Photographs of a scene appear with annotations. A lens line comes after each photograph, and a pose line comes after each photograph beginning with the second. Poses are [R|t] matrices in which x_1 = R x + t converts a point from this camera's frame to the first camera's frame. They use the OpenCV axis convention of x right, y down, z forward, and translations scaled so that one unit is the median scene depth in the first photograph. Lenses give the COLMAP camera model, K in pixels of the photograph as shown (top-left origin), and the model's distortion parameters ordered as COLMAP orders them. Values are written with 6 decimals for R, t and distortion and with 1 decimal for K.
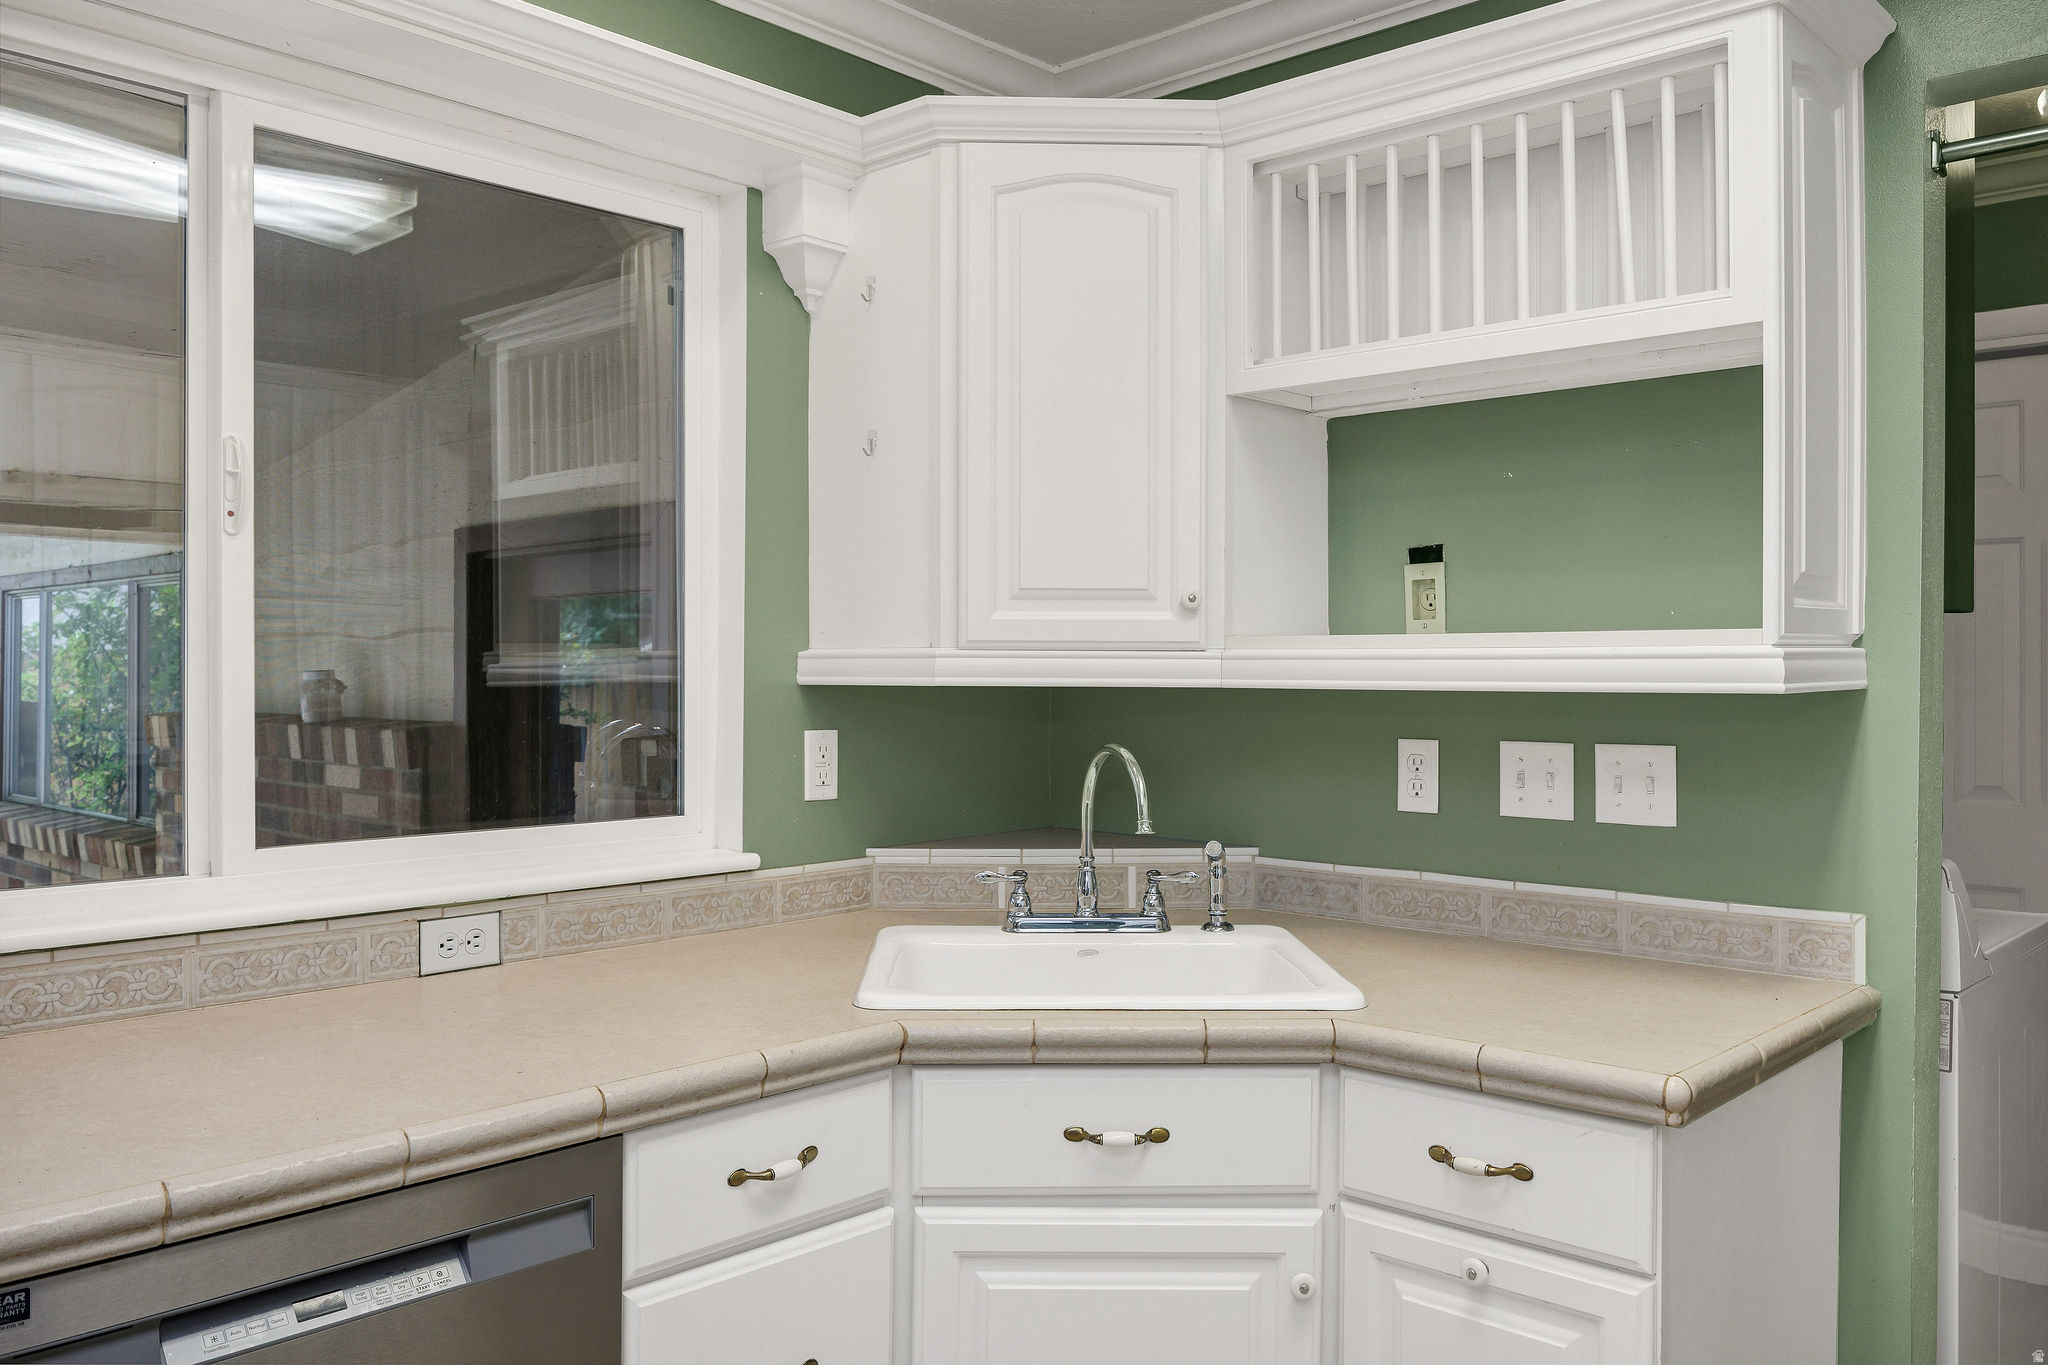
lens RADIAL K [[1601.4, 0, 1019.3], [0, 1601.4, 670.2], [0, 0, 1]] dist [-0.003523, -0.003826]
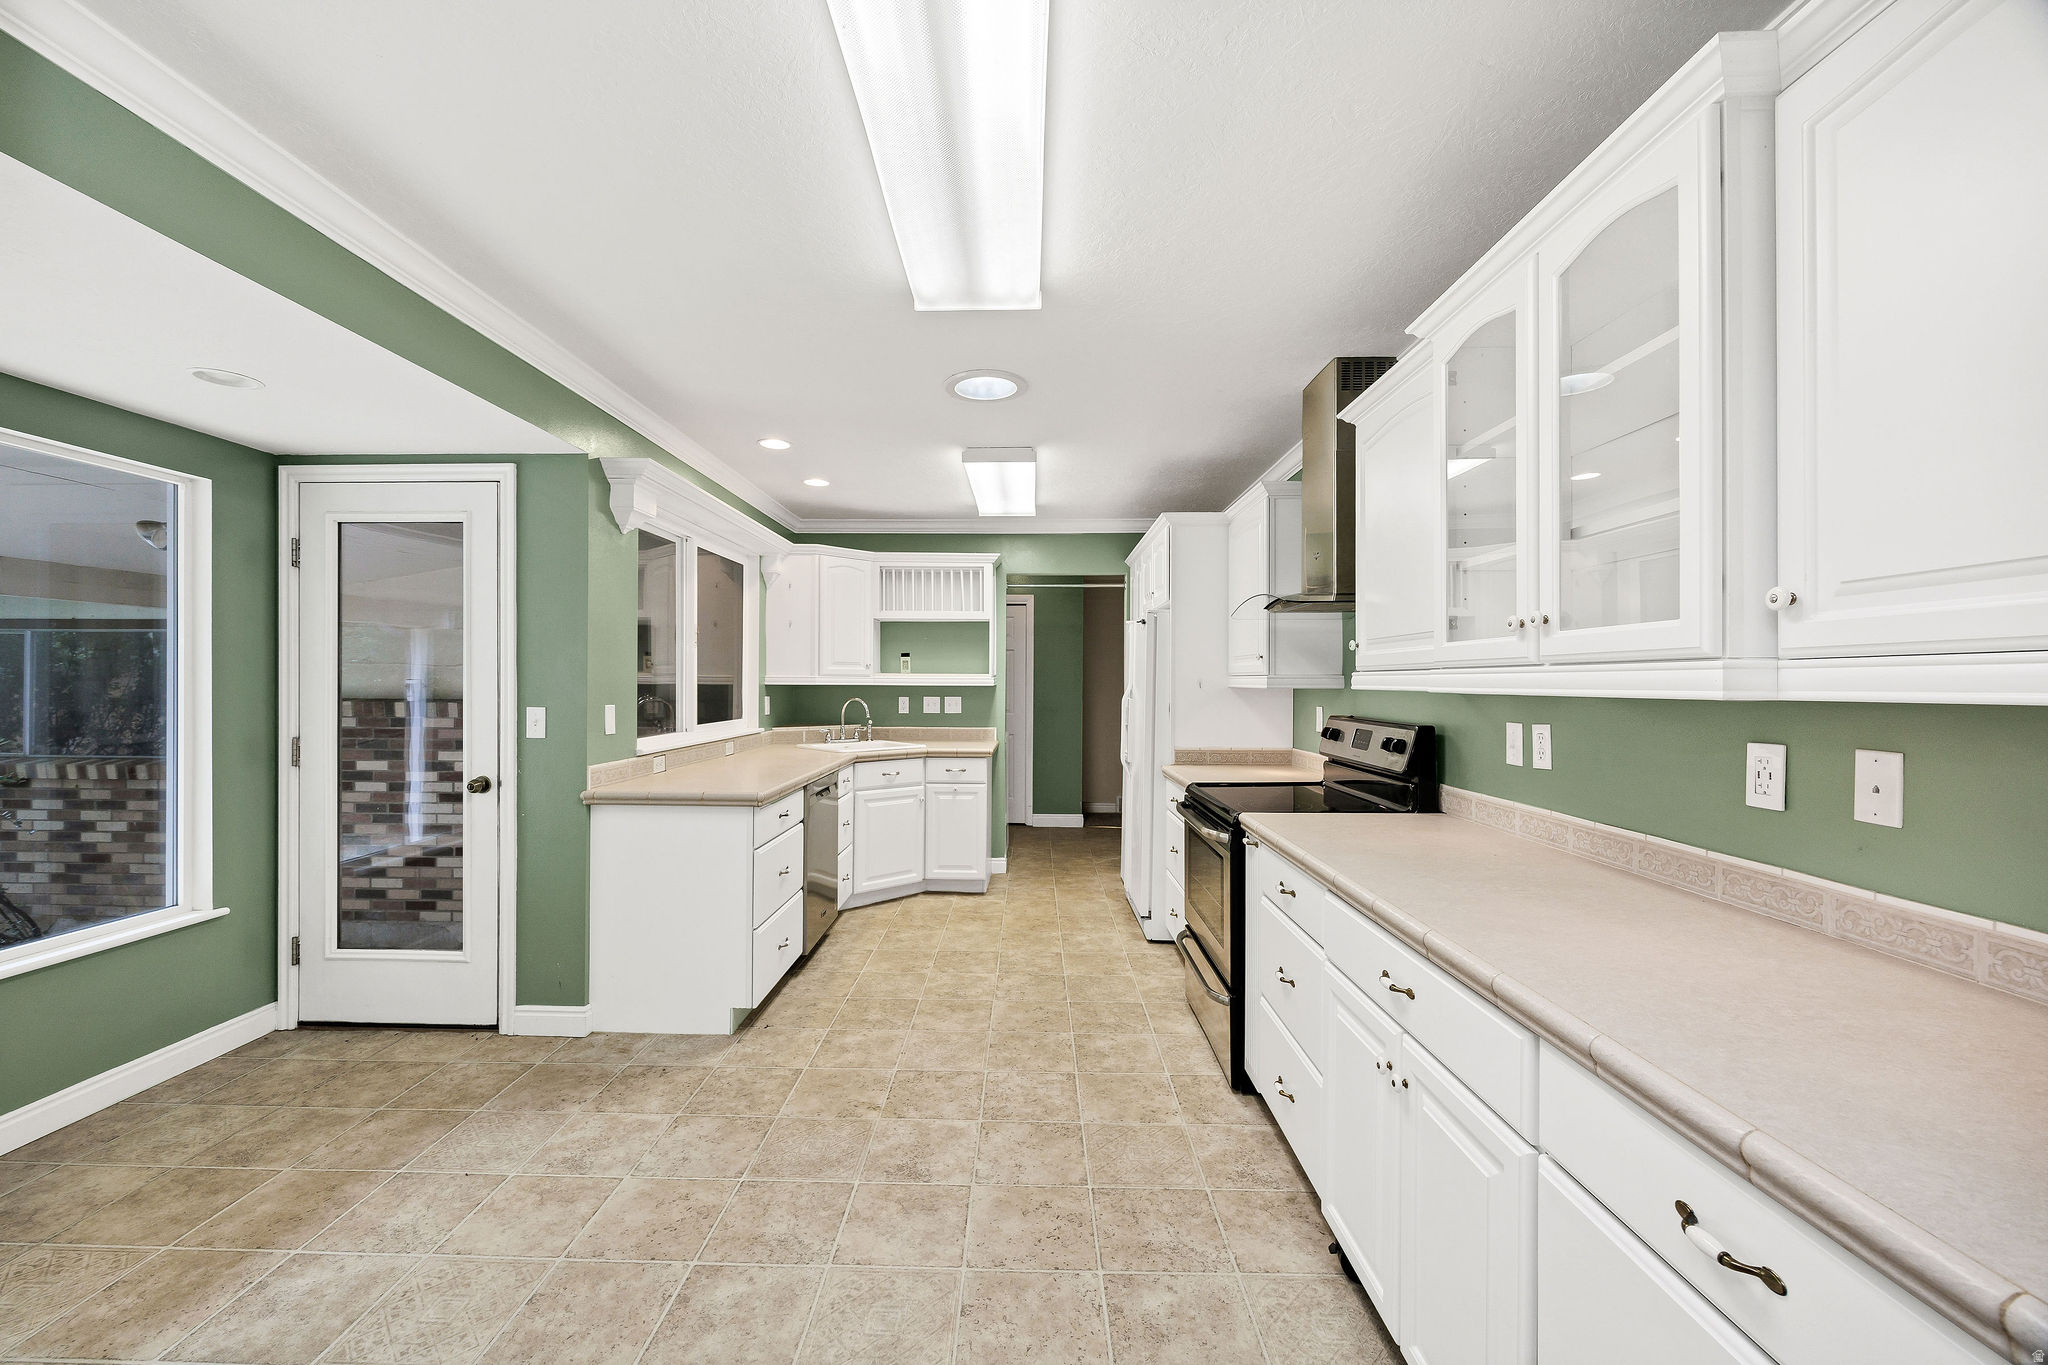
lens RADIAL K [[792.7, 0, 1020.2], [0, 792.7, 683.4], [0, 0, 1]] dist [-0.003067, -0.000100]
pose [[0.732256, 0.001208, 0.681029, -1.043185], [-0.005146, 0.999980, 0.003760, -0.003906], [-0.681011, -0.006258, 0.732247, -0.854660]]
